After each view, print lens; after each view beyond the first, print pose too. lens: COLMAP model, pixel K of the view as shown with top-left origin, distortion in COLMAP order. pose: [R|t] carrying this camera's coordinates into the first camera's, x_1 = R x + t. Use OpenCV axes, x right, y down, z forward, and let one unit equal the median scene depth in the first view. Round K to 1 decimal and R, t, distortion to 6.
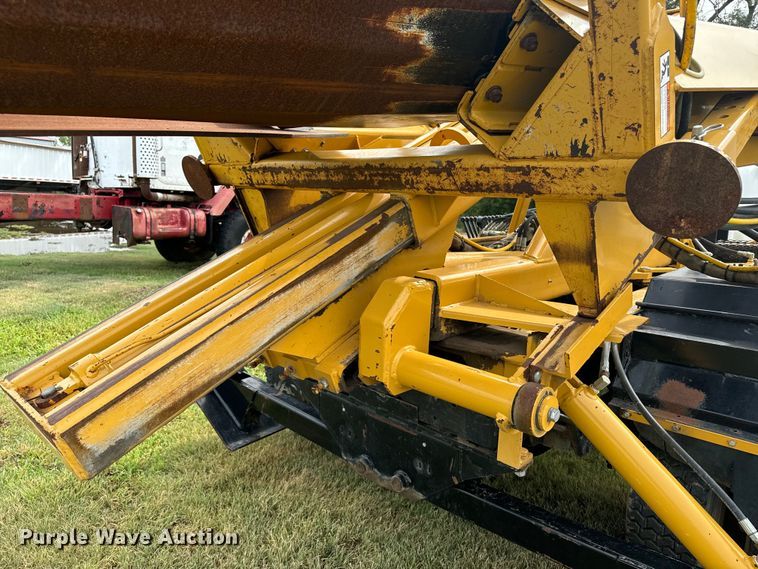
lens RADIAL K [[551.9, 0, 375.4], [0, 551.9, 289.9], [0, 0, 1]] dist [0.024396, -0.038599]
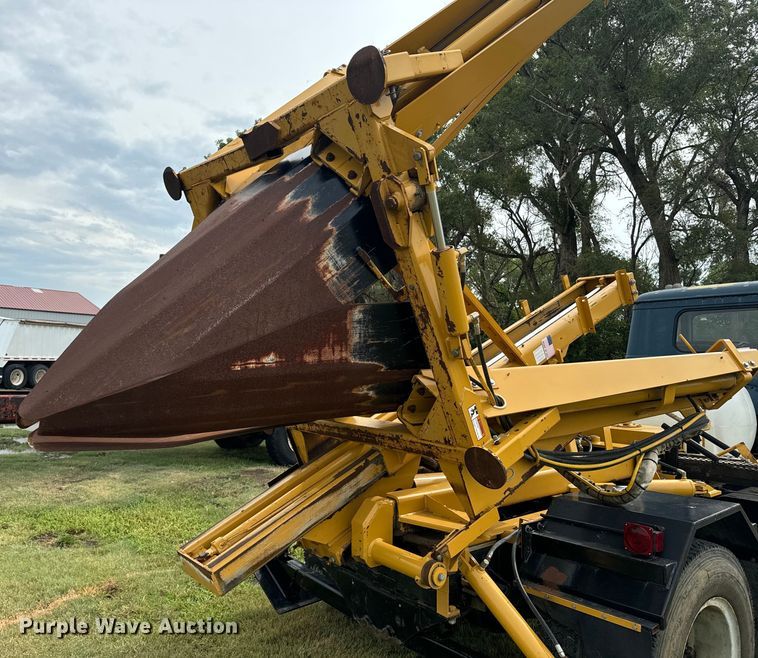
lens RADIAL K [[647.8, 0, 310.7], [0, 647.8, 309.8], [0, 0, 1]] dist [0.044247, -0.079664]
pose [[0.979308, -0.039078, -0.198568, 0.227103], [-0.008938, 0.971871, -0.235345, -0.093000], [0.202179, 0.232250, 0.951411, -0.950614]]
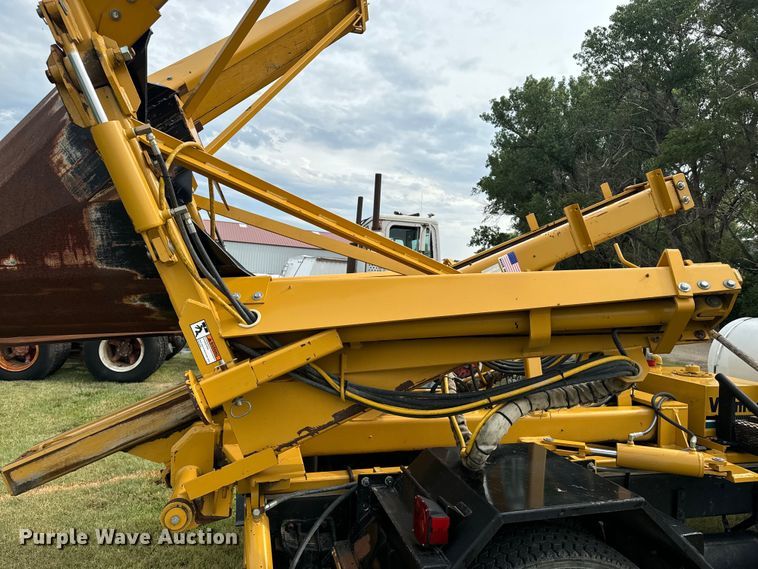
lens RADIAL K [[551.9, 0, 371.2], [0, 551.9, 277.4], [0, 0, 1]] dist [0.024396, -0.038599]
pose [[0.817913, -0.015255, -0.575140, 1.112322], [-0.101576, 0.980117, -0.170450, -0.167812], [0.566304, 0.197834, 0.800101, -0.100578]]
